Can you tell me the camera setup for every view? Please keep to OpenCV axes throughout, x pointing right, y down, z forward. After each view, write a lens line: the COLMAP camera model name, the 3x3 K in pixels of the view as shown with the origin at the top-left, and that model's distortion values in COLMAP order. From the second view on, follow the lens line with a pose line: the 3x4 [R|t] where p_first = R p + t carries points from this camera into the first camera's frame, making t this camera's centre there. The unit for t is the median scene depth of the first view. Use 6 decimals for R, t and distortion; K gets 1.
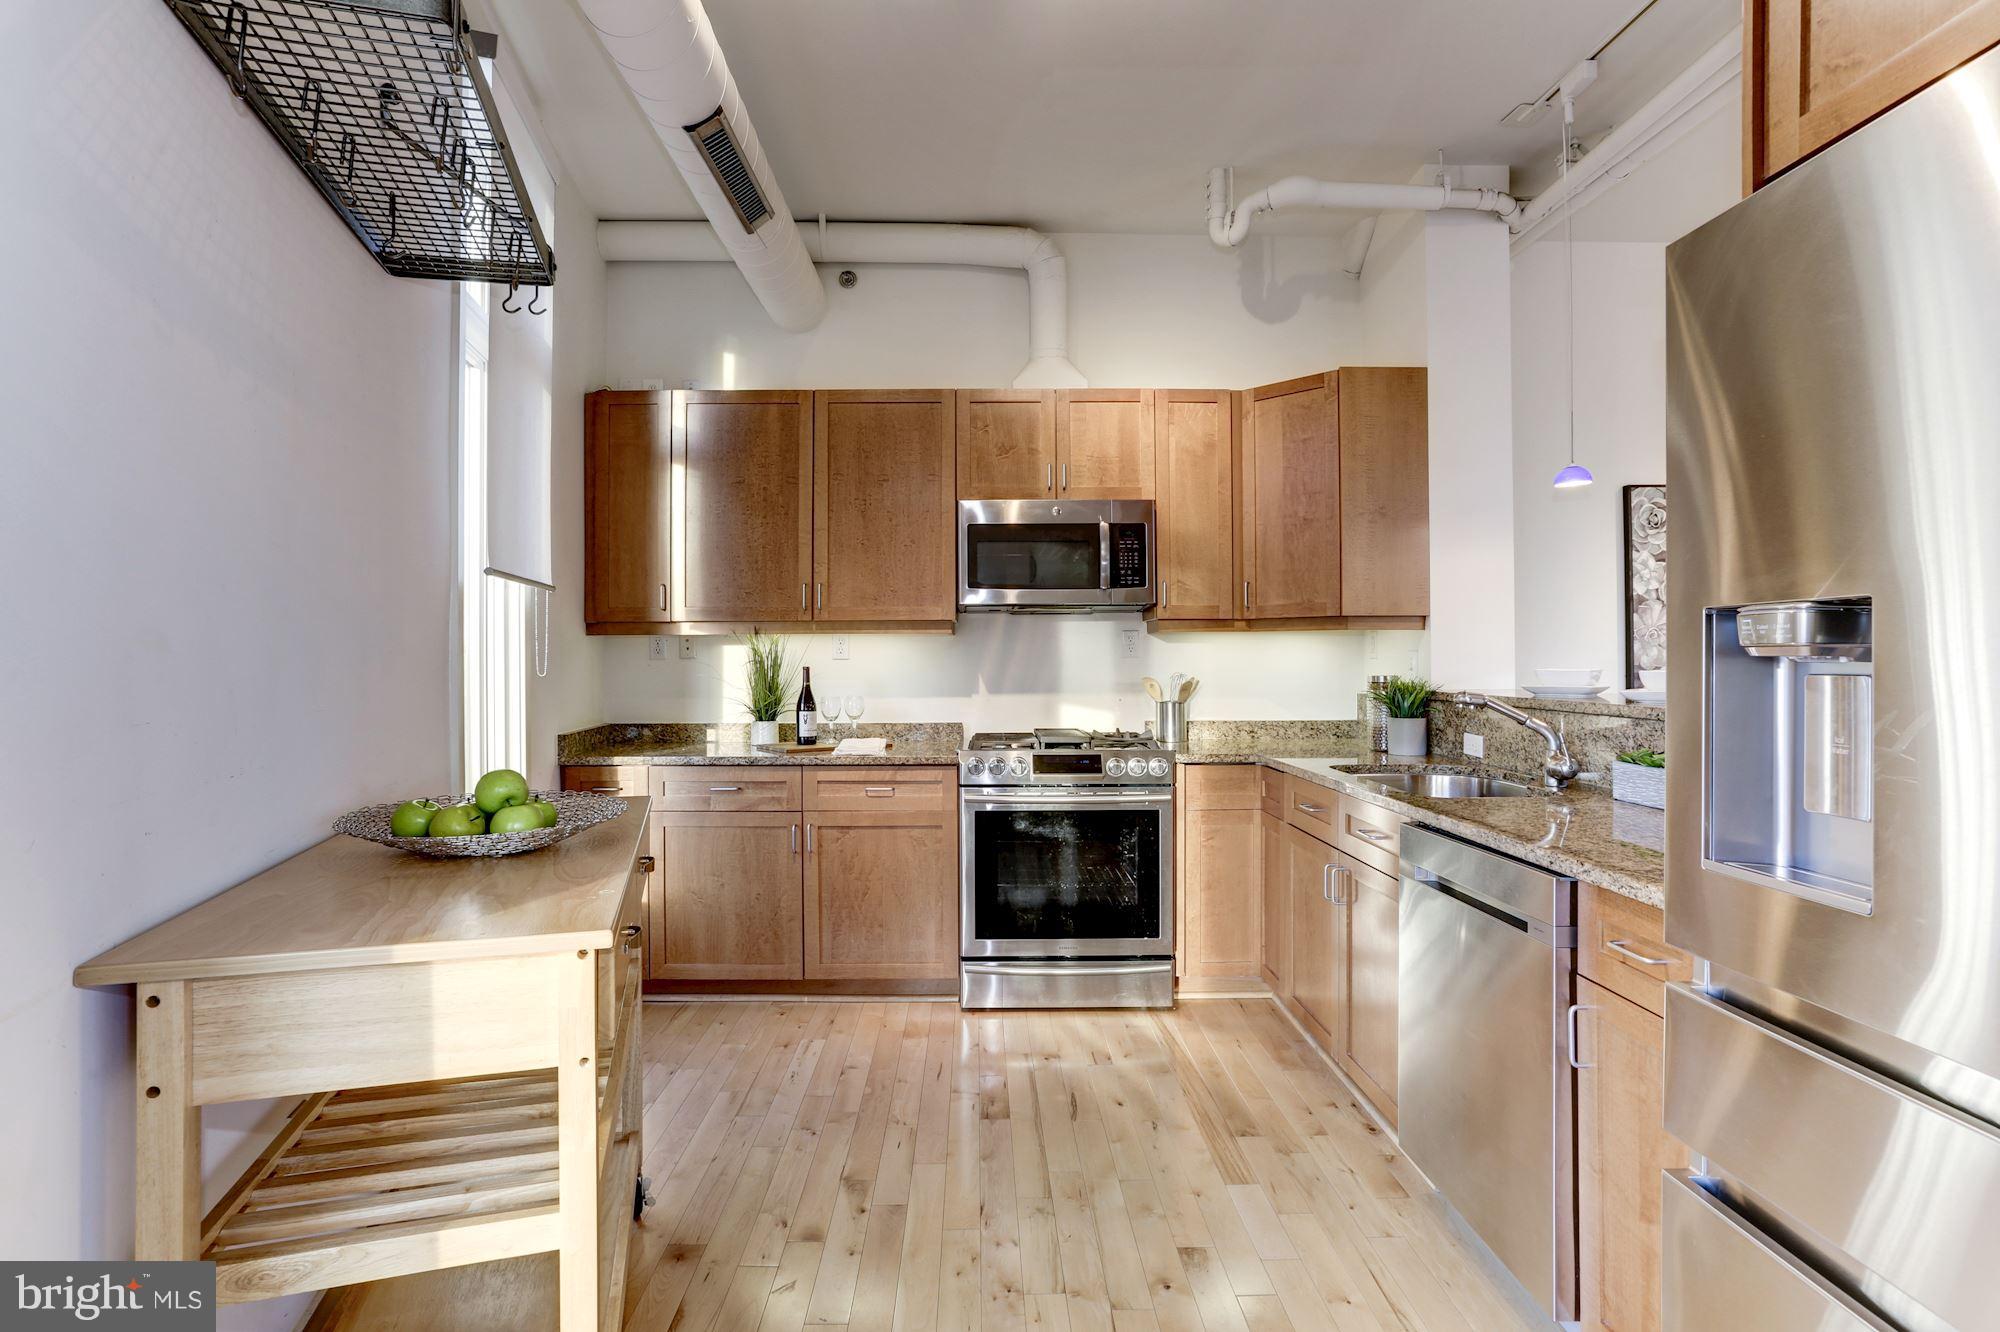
lens RADIAL K [[975.5, 0, 1003.3], [0, 975.5, 656.9], [0, 0, 1]] dist [-0.046240, 0.024372]
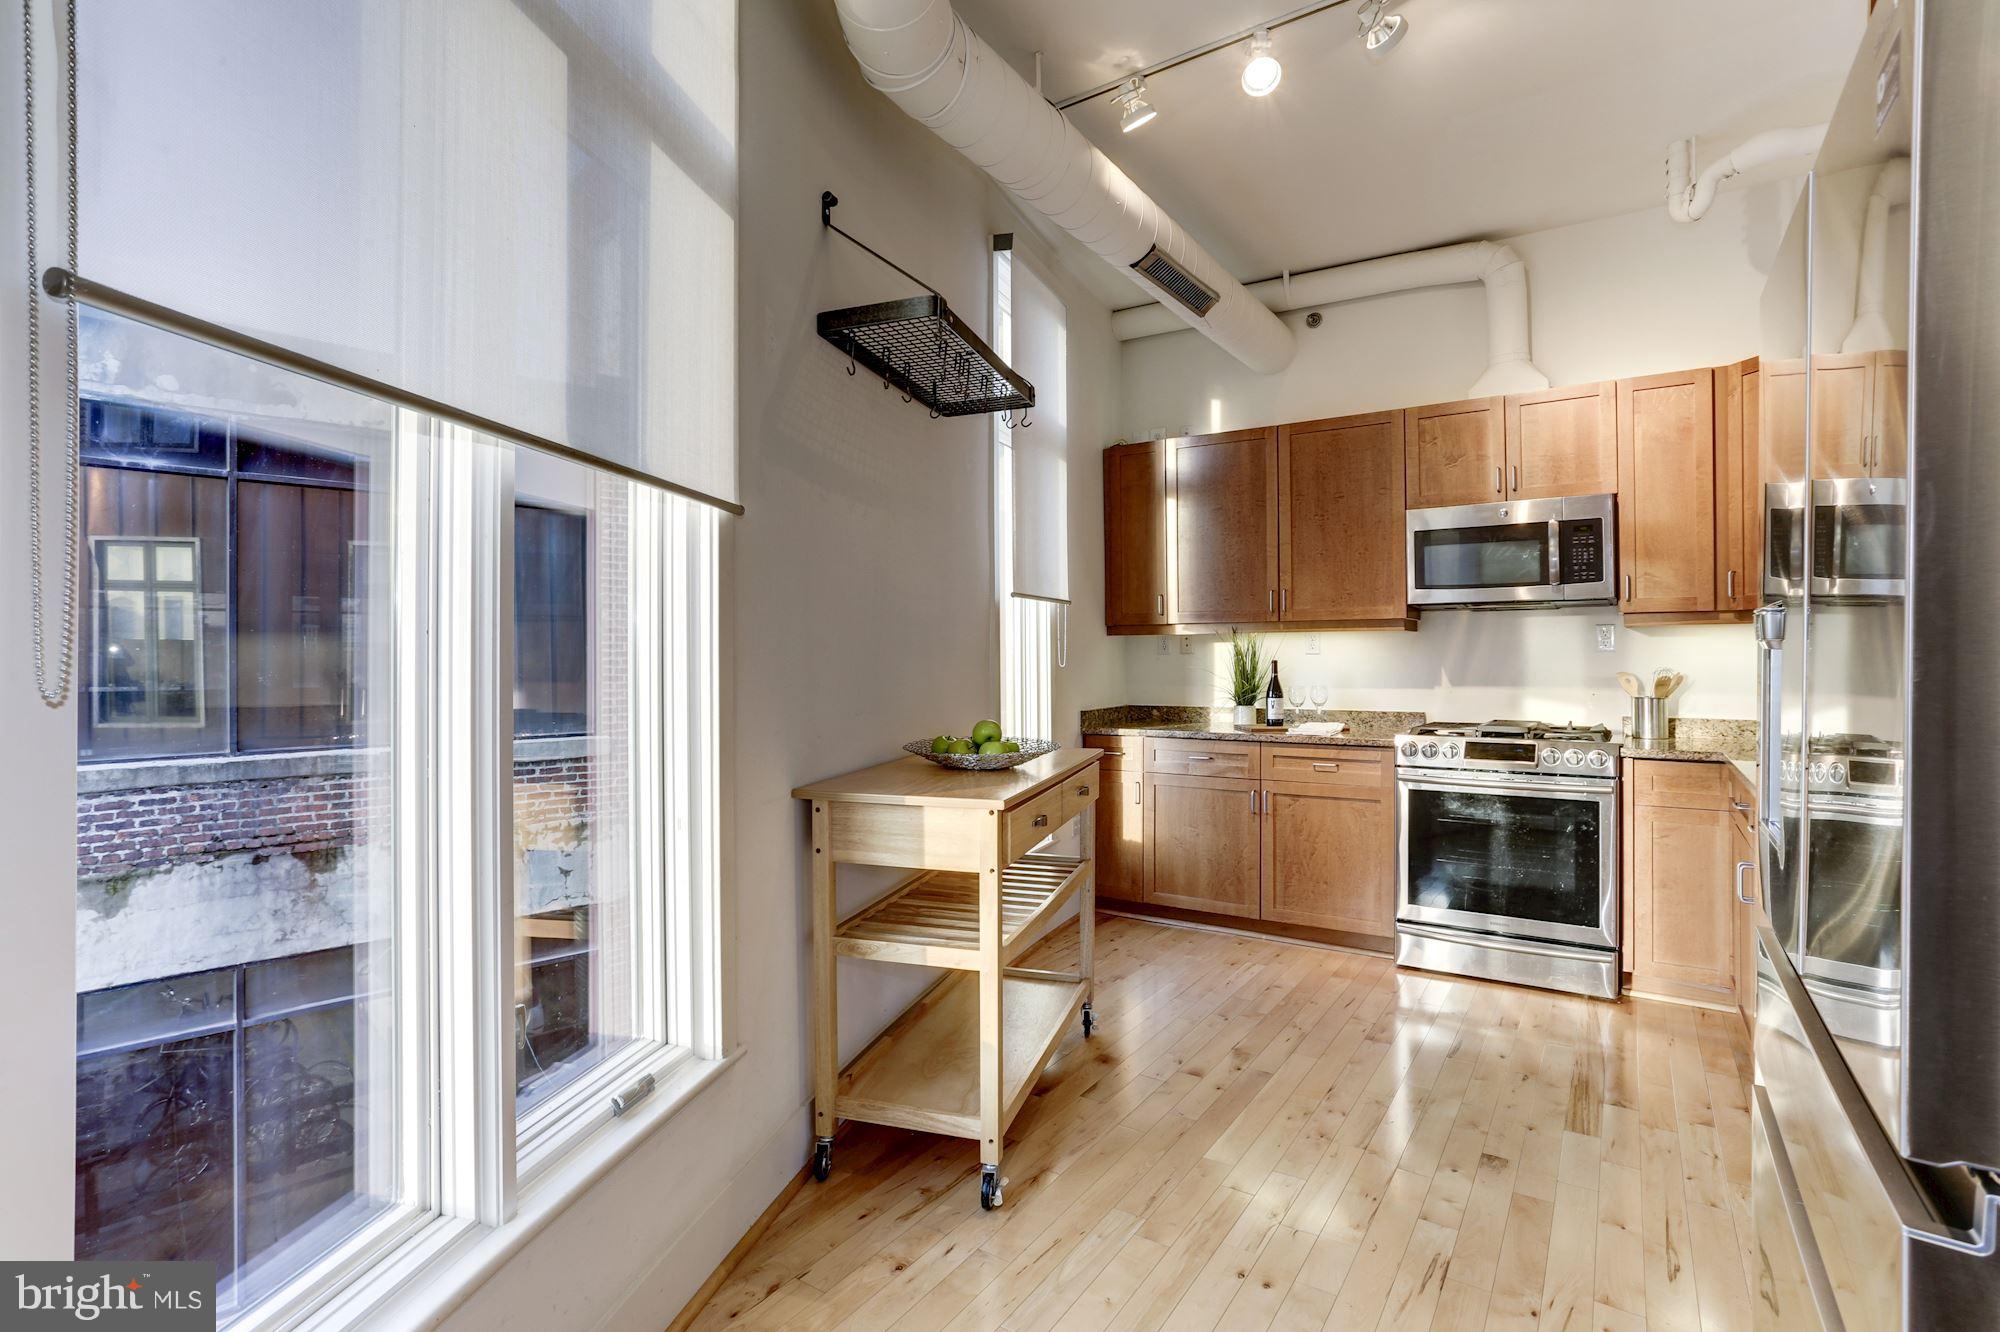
lens RADIAL K [[975.5, 0, 998.0], [0, 975.5, 661.5], [0, 0, 1]] dist [-0.046240, 0.024372]
pose [[0.823211, 0.002997, -0.567728, 0.204469], [0.002531, 0.999957, 0.008948, 0.000099], [0.567730, -0.008802, 0.823168, -0.171554]]
